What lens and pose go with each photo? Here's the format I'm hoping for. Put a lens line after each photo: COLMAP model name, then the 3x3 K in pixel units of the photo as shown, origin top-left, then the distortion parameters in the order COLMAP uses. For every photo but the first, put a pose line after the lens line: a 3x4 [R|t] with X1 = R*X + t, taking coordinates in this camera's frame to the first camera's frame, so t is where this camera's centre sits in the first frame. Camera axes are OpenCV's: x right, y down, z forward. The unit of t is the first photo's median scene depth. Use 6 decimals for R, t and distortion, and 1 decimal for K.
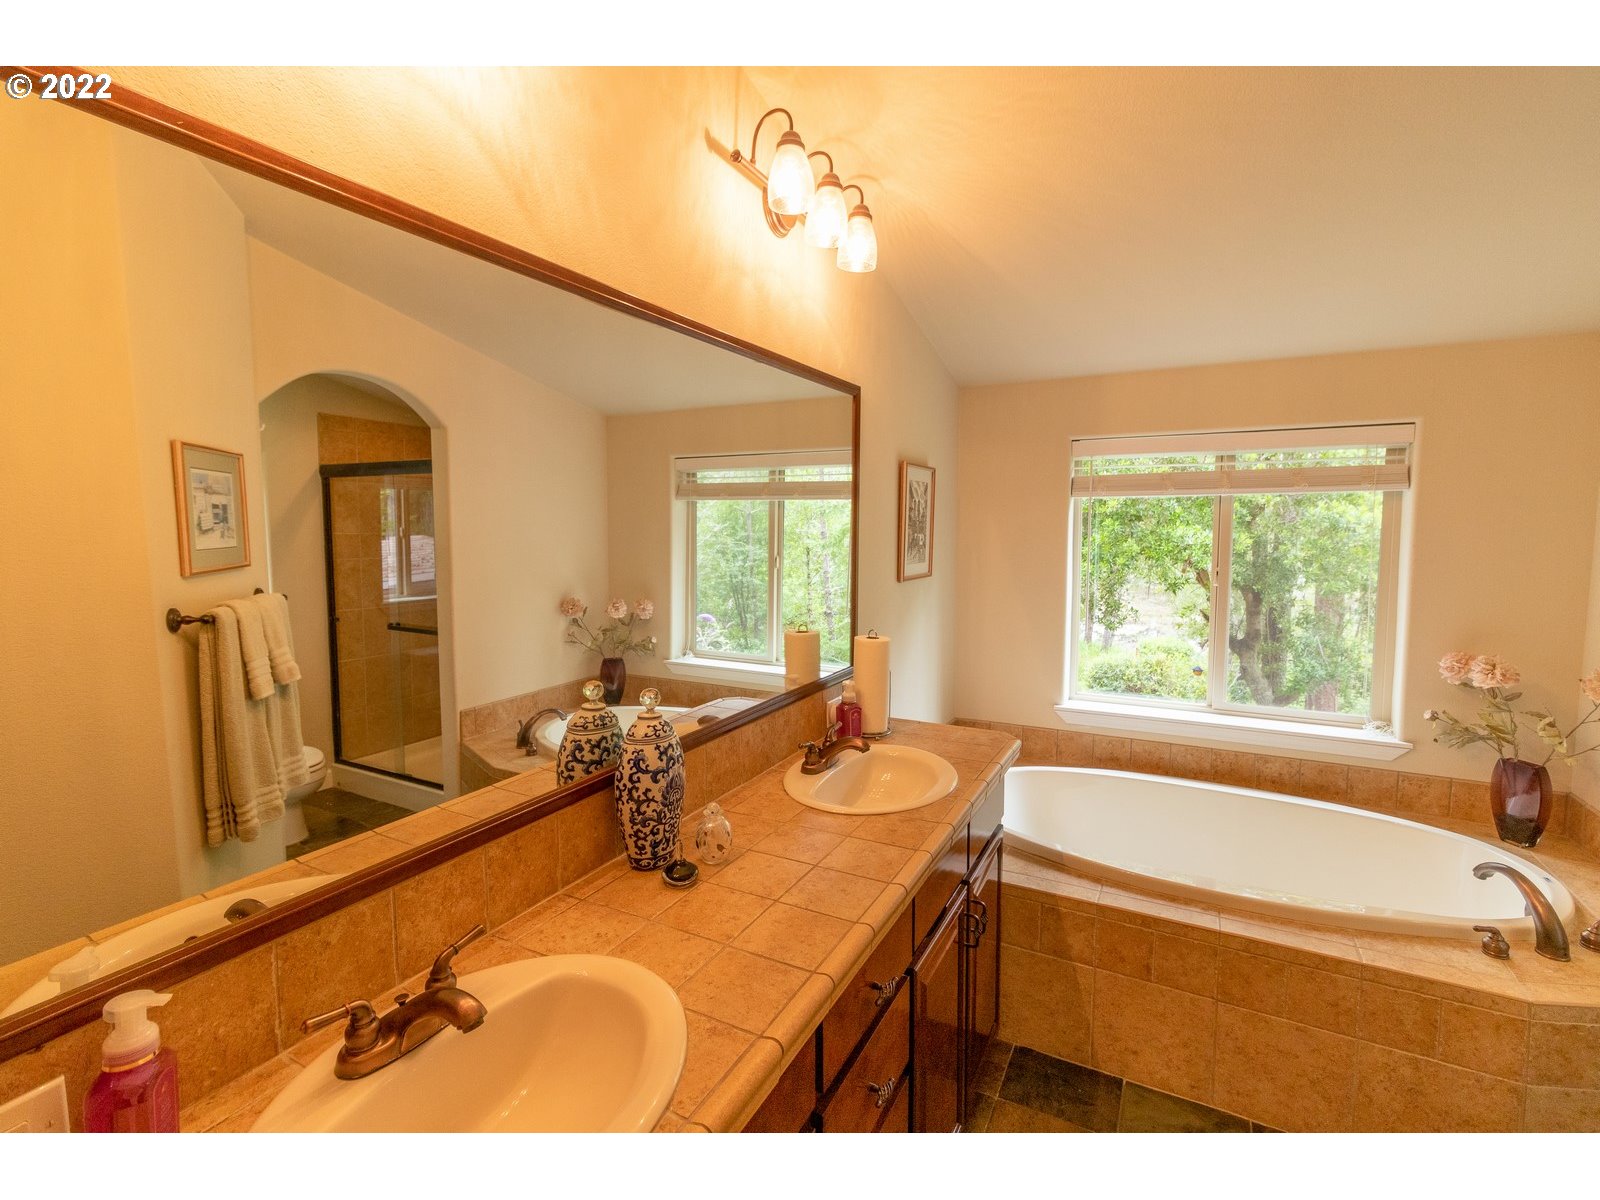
lens RADIAL K [[739.7, 0, 804.4], [0, 739.7, 584.1], [0, 0, 1]] dist [0.000114, -0.000585]
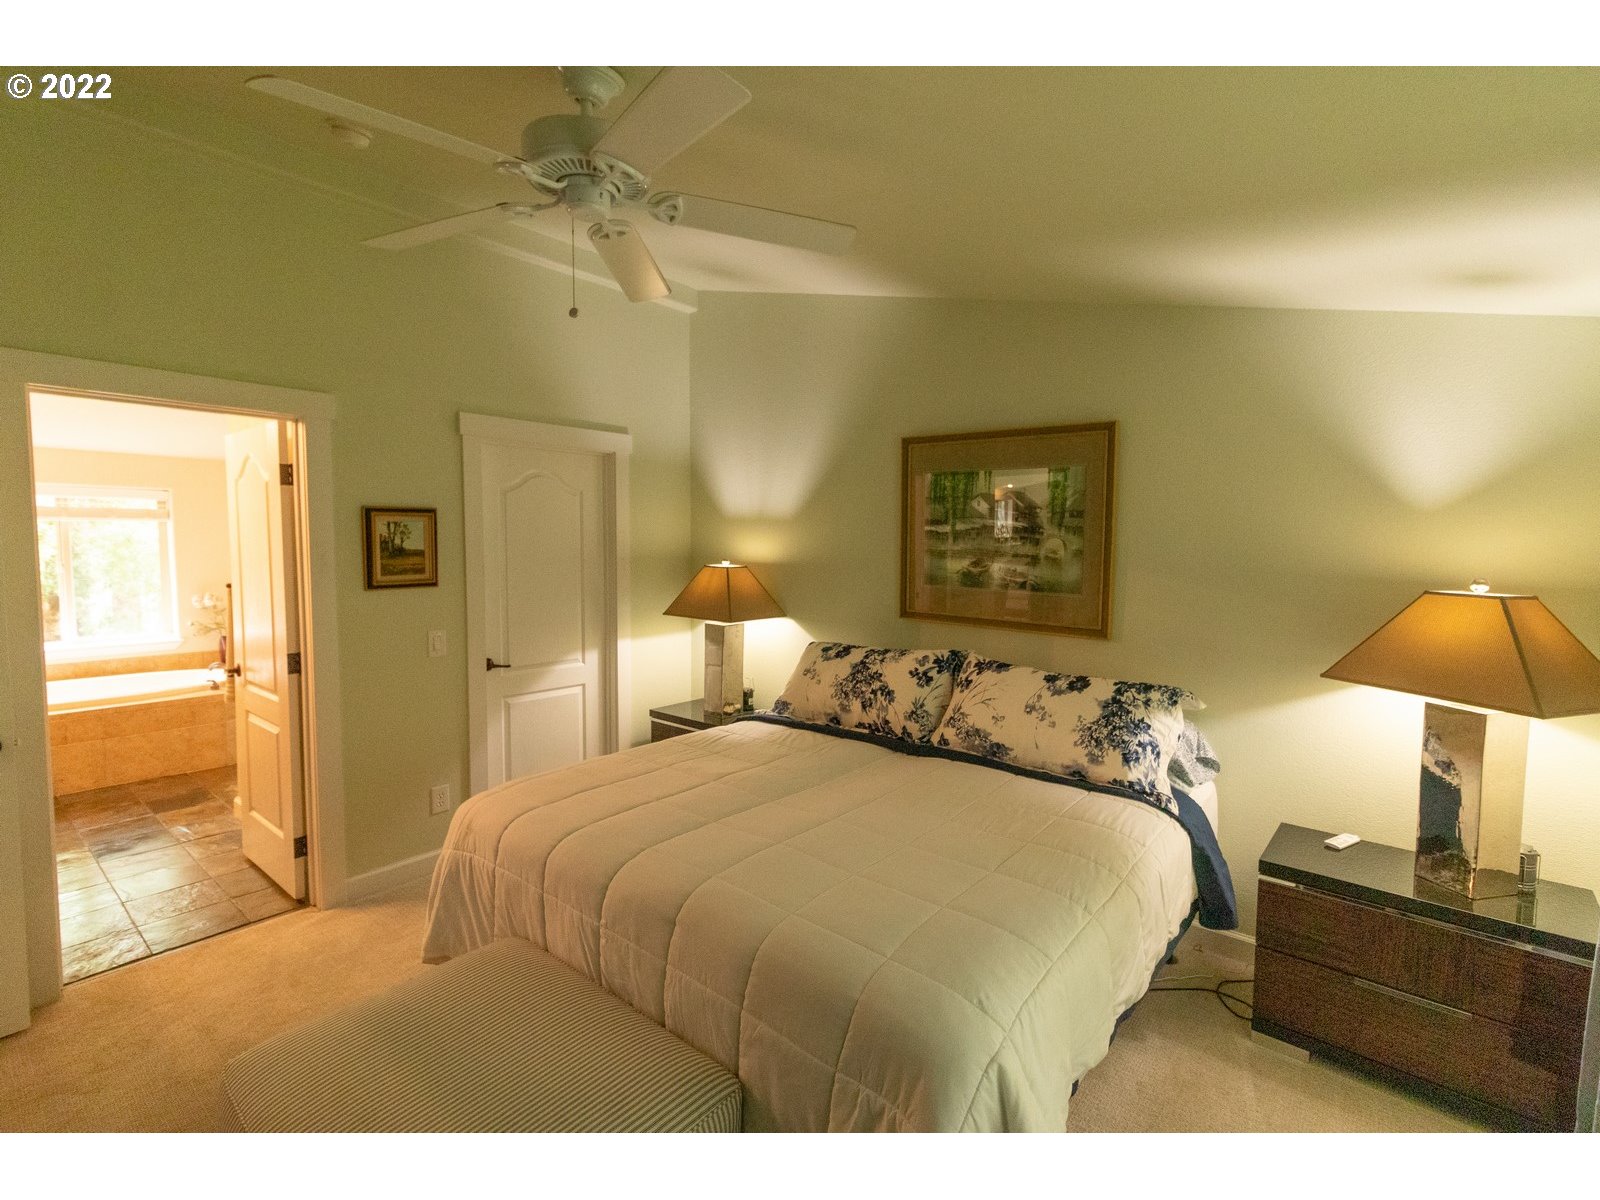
lens RADIAL K [[739.7, 0, 799.9], [0, 739.7, 584.2], [0, 0, 1]] dist [0.000114, -0.000585]
pose [[0.209131, -0.057062, 0.976221, -0.857475], [0.076071, 0.996220, 0.041935, 0.097183], [-0.974924, 0.065493, 0.212681, -1.163714]]
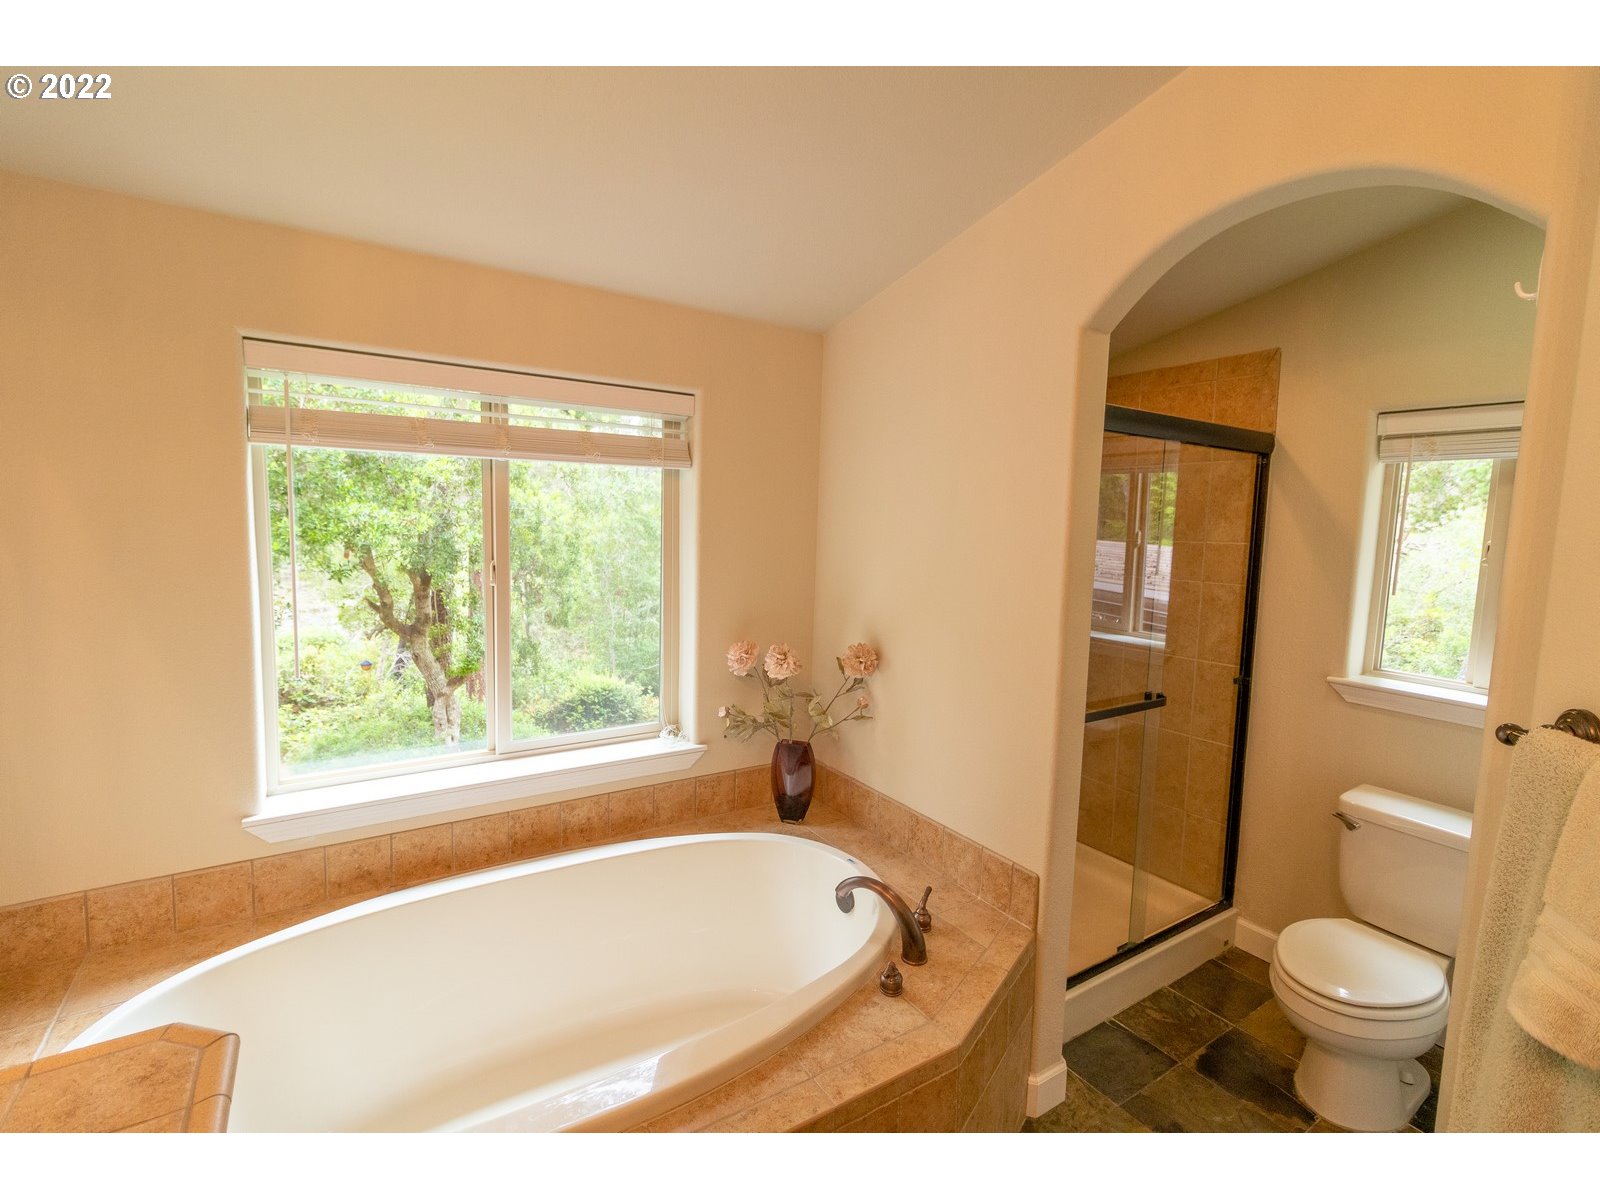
lens RADIAL K [[739.7, 0, 806.1], [0, 739.7, 586.3], [0, 0, 1]] dist [0.000114, -0.000585]
pose [[0.492165, -0.066629, 0.867948, 0.089060], [0.040882, 0.997735, 0.053411, -0.025046], [-0.869541, 0.009196, 0.493775, 0.412584]]
